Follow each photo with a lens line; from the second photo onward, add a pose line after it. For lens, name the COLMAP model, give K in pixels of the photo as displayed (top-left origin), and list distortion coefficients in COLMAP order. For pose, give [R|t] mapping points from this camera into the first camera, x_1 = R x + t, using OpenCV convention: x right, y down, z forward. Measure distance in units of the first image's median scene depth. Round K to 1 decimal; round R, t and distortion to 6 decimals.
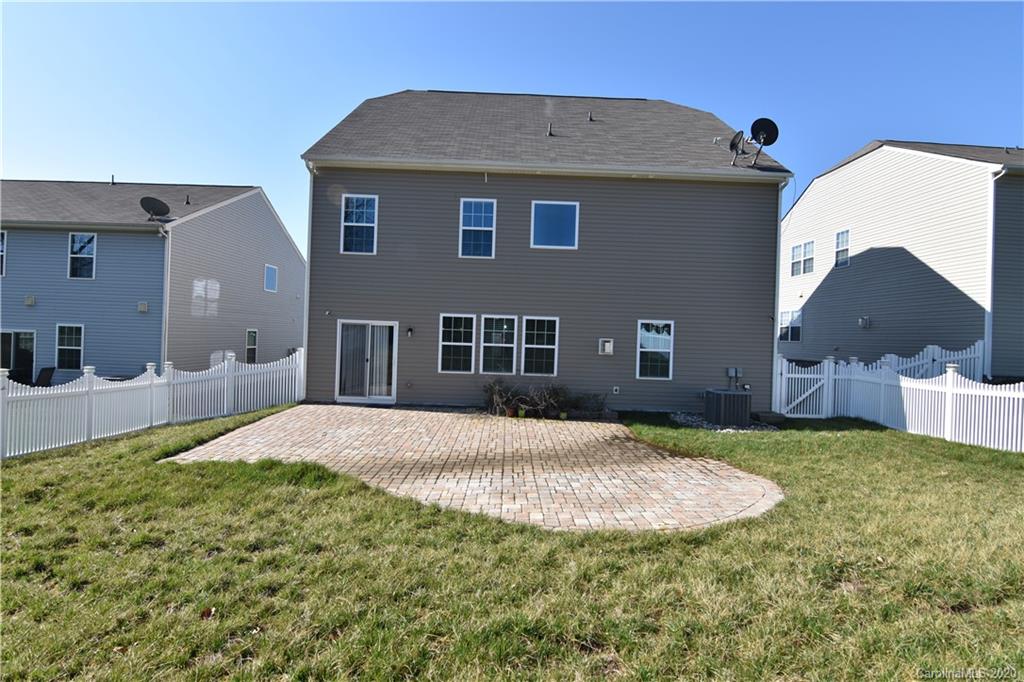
lens RADIAL K [[492.3, 0, 510.9], [0, 492.3, 336.9], [0, 0, 1]] dist [-0.009275, -0.008336]
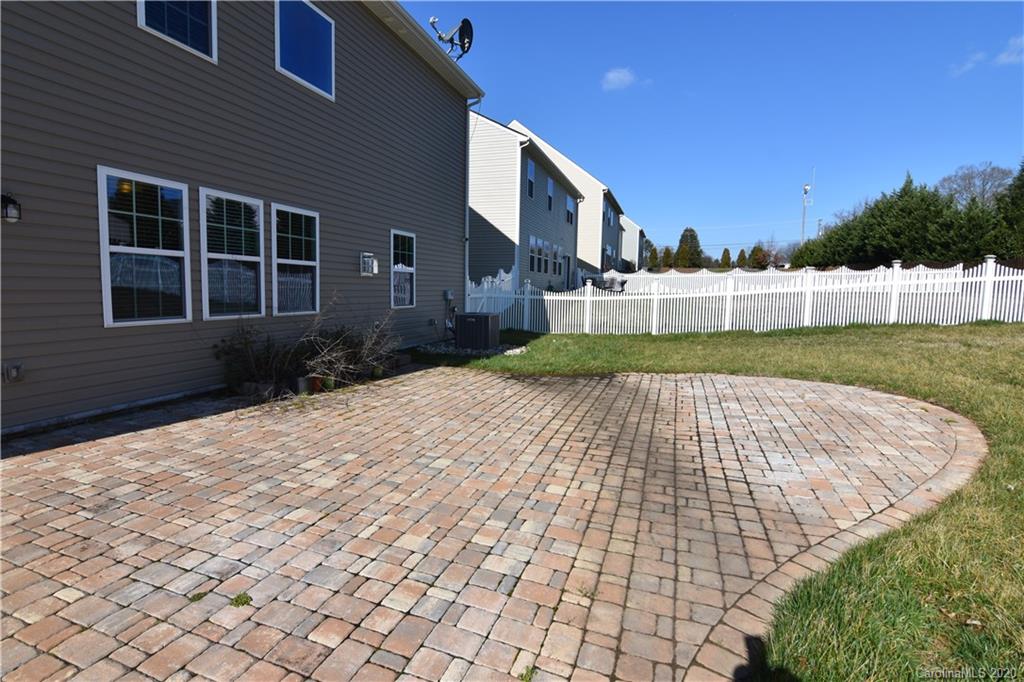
lens RADIAL K [[492.3, 0, 510.9], [0, 492.3, 336.9], [0, 0, 1]] dist [-0.009275, -0.008336]
pose [[0.296300, -0.119519, 0.947587, -0.407459], [-0.010590, 0.991667, 0.128390, 0.028857], [-0.955036, -0.048077, 0.292565, 0.600041]]
